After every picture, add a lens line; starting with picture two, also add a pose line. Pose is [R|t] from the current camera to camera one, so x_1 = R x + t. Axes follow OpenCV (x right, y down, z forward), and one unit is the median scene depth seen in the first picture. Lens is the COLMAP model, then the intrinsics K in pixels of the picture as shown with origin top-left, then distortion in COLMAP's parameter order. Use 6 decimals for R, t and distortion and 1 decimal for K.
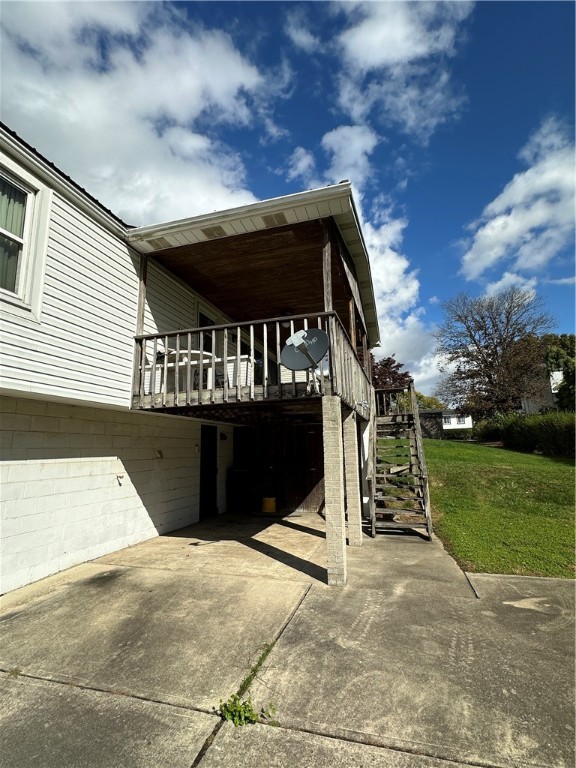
lens RADIAL K [[368.3, 0, 286.9], [0, 368.3, 384.8], [0, 0, 1]] dist [-0.010669, 0.001289]
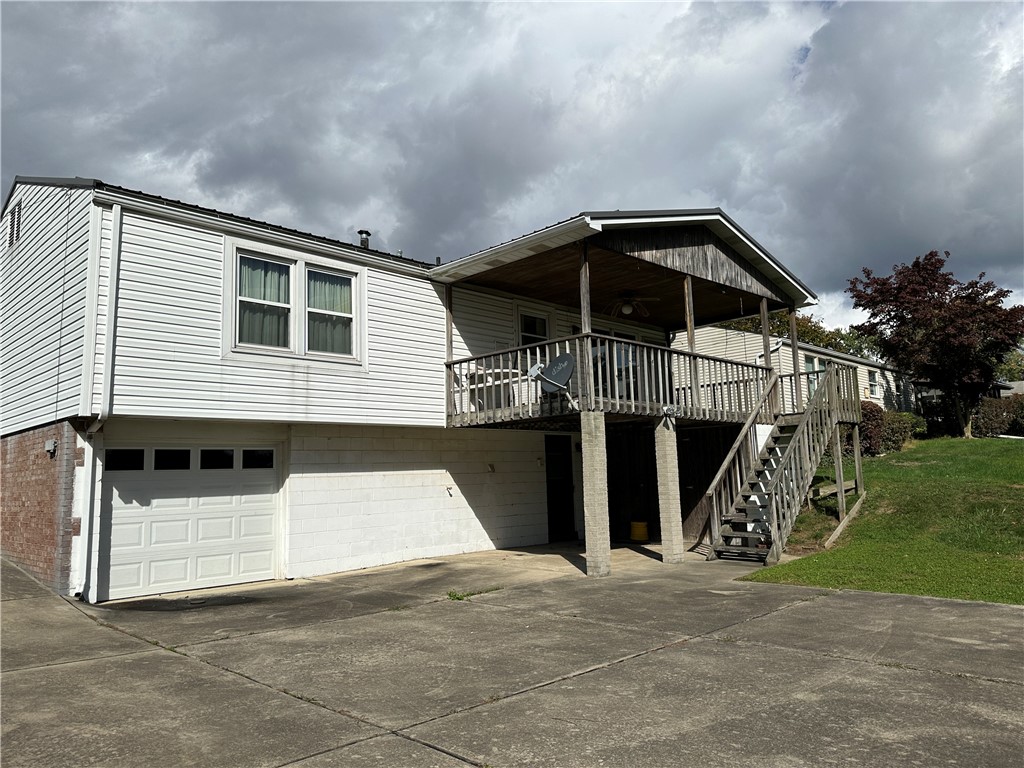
lens RADIAL K [[721.3, 0, 510.6], [0, 721.3, 378.9], [0, 0, 1]] dist [0.058048, -0.012289]
pose [[0.881425, -0.068938, -0.467266, 0.807234], [0.092823, 0.995282, 0.028258, -0.129604], [0.463113, -0.068280, 0.883665, -0.874616]]
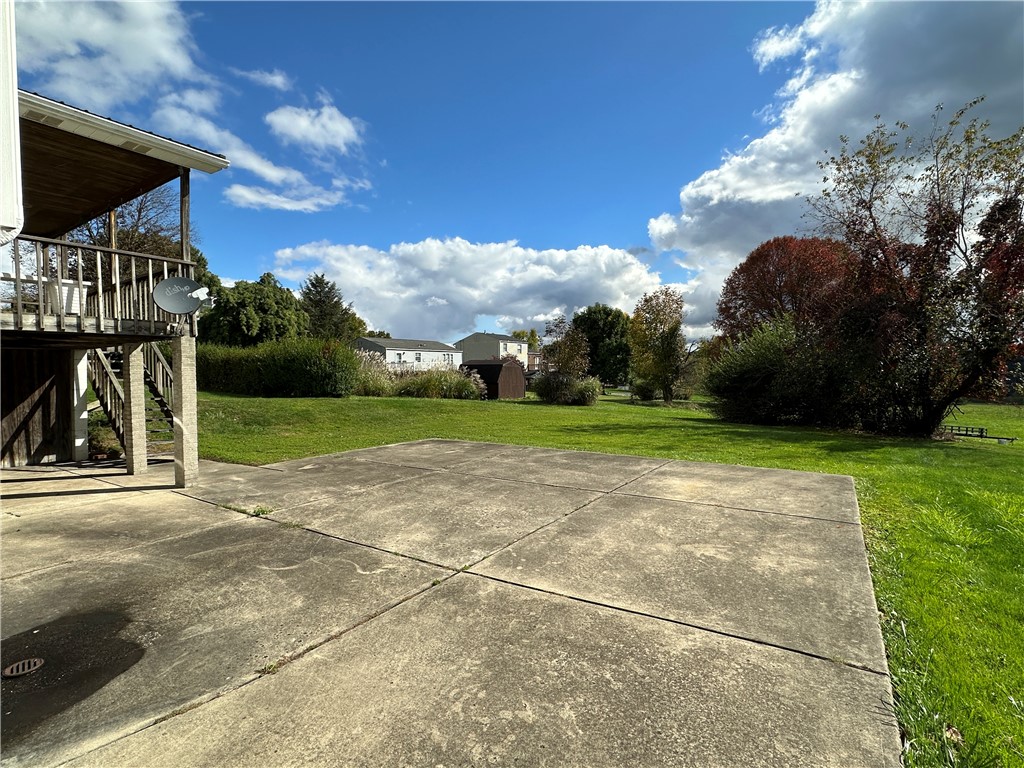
lens RADIAL K [[491.1, 0, 513.7], [0, 491.1, 384.2], [0, 0, 1]] dist [-0.010669, 0.001289]
pose [[0.284831, -0.006592, 0.958555, -0.925465], [-0.161944, 0.985272, 0.054897, -0.063574], [-0.944799, -0.170869, 0.279569, -0.373325]]
